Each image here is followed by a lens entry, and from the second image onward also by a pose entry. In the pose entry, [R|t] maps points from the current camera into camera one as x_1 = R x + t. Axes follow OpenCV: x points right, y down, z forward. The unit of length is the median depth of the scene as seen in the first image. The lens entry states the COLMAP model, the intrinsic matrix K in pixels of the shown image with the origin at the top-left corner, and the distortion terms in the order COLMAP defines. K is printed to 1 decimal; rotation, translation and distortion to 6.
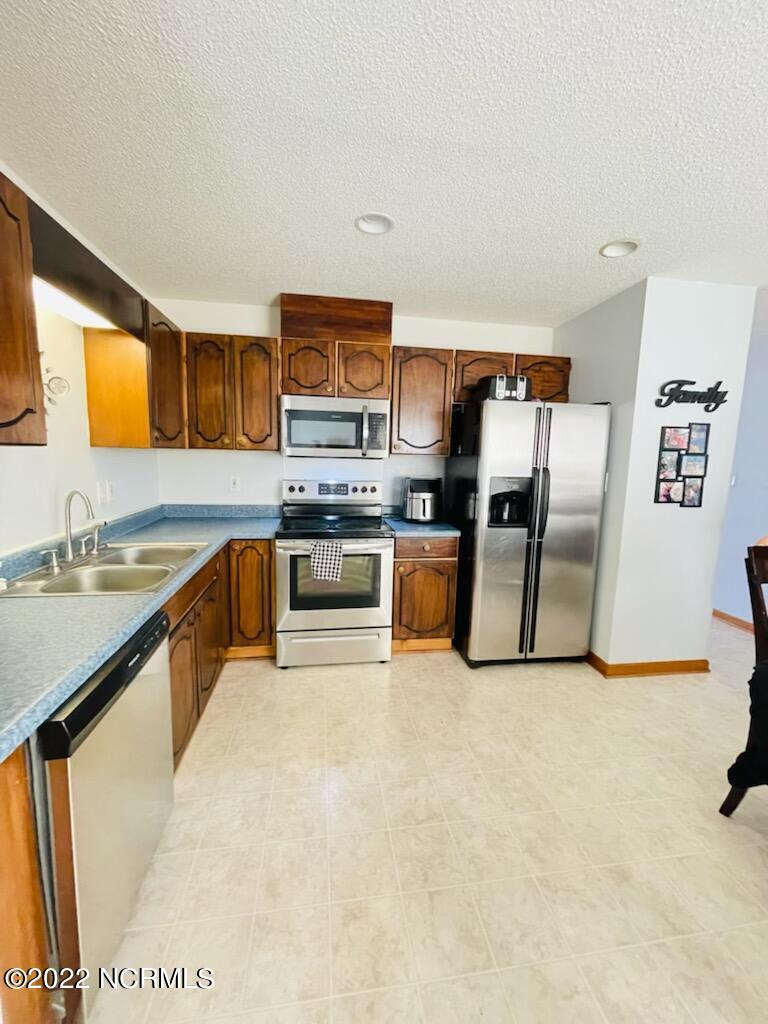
lens RADIAL K [[413.0, 0, 381.2], [0, 413.0, 506.1], [0, 0, 1]] dist [-0.000597, -0.000059]
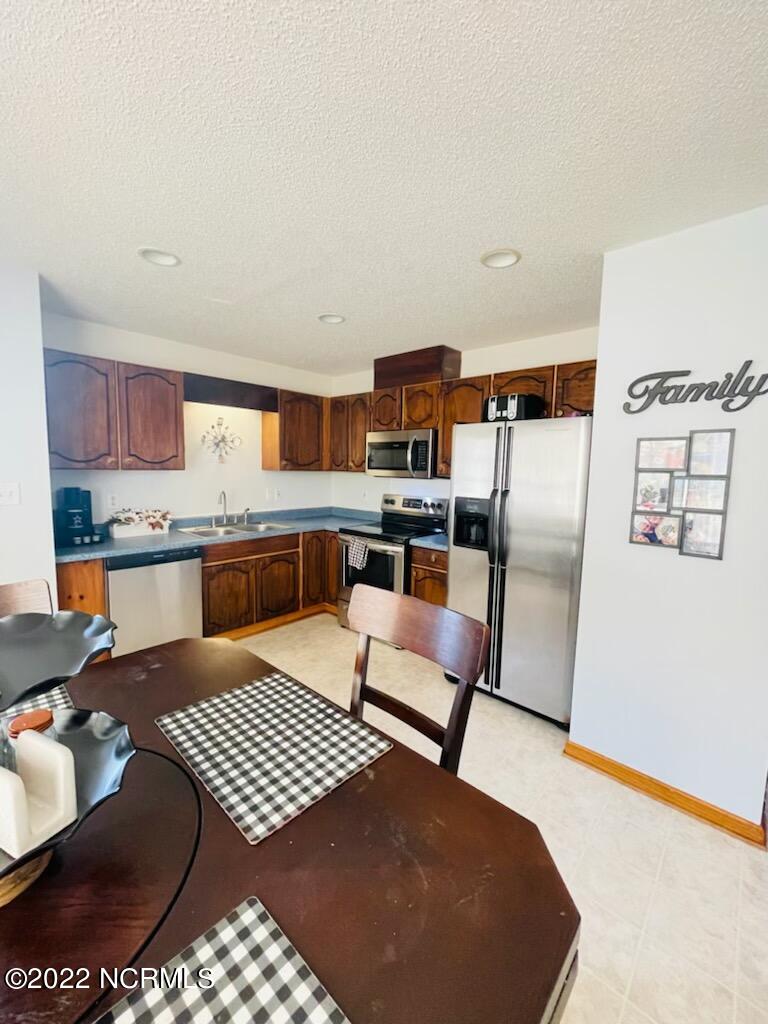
lens RADIAL K [[413.0, 0, 381.2], [0, 413.0, 506.1], [0, 0, 1]] dist [-0.000597, -0.000059]
pose [[0.628751, 0.062606, -0.775082, 0.903287], [-0.102942, 0.994682, -0.003163, -0.023448], [0.770763, 0.081777, 0.631853, 0.182628]]
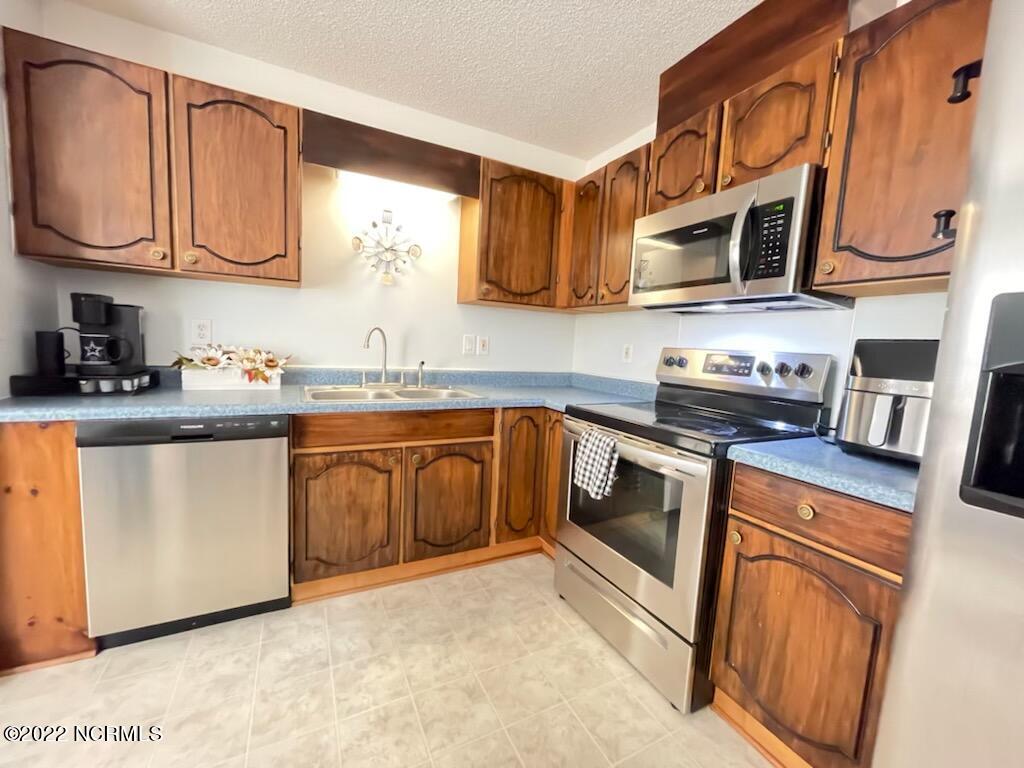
lens RADIAL K [[413.0, 0, 508.3], [0, 413.0, 385.8], [0, 0, 1]] dist [-0.000597, -0.000059]
pose [[0.318952, 0.087064, -0.943763, 0.383785], [-0.161305, 0.986231, 0.036468, 0.017301], [0.933943, 0.140602, 0.328604, 0.621038]]
